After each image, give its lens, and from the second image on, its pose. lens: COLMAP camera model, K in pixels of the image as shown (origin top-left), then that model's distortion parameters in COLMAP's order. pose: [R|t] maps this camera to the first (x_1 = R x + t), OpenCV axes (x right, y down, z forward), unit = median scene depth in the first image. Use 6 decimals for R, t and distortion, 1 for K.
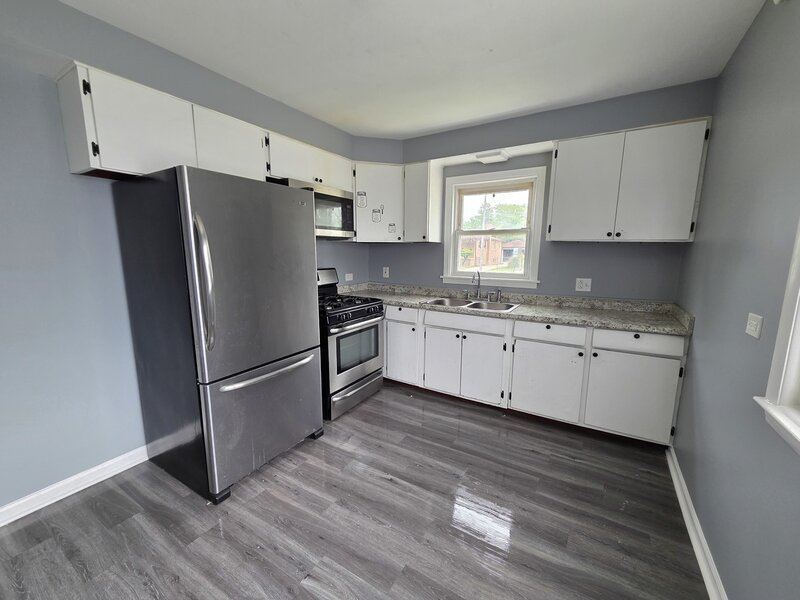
lens RADIAL K [[329.7, 0, 397.3], [0, 329.7, 302.0], [0, 0, 1]] dist [0.001857, 0.000393]
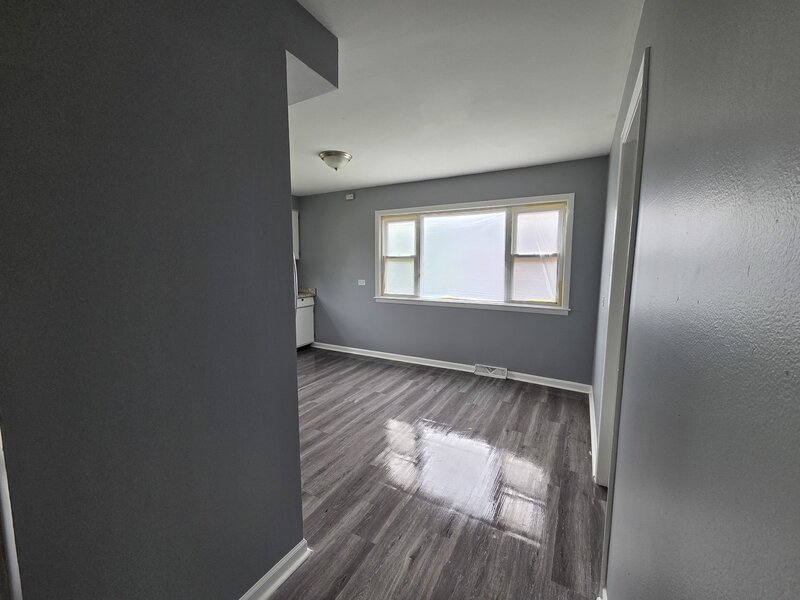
lens RADIAL K [[322.3, 0, 400.0], [0, 322.3, 300.0], [0, 0, 1]] dist [0.000268, -0.000023]
pose [[-0.043430, -0.122113, 0.991566, -2.198766], [0.139545, 0.982031, 0.127051, -0.124789], [-0.989263, 0.143886, -0.025609, 0.539356]]
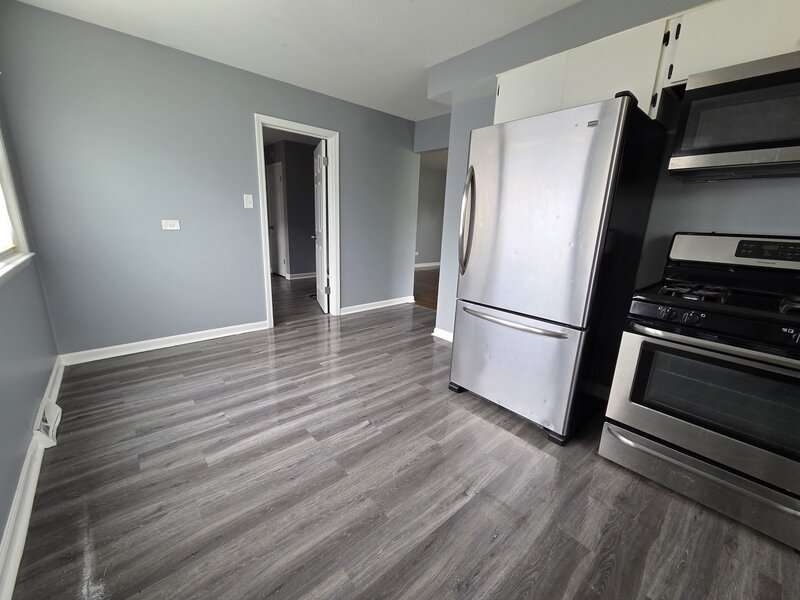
lens RADIAL K [[326.8, 0, 398.6], [0, 326.8, 301.1], [0, 0, 1]] dist [0.003585, -0.000048]
pose [[-0.298836, 0.214375, -0.929914, 0.792261], [-0.177458, 0.944963, 0.274871, -0.078558], [0.937660, 0.247162, -0.244346, 1.166974]]
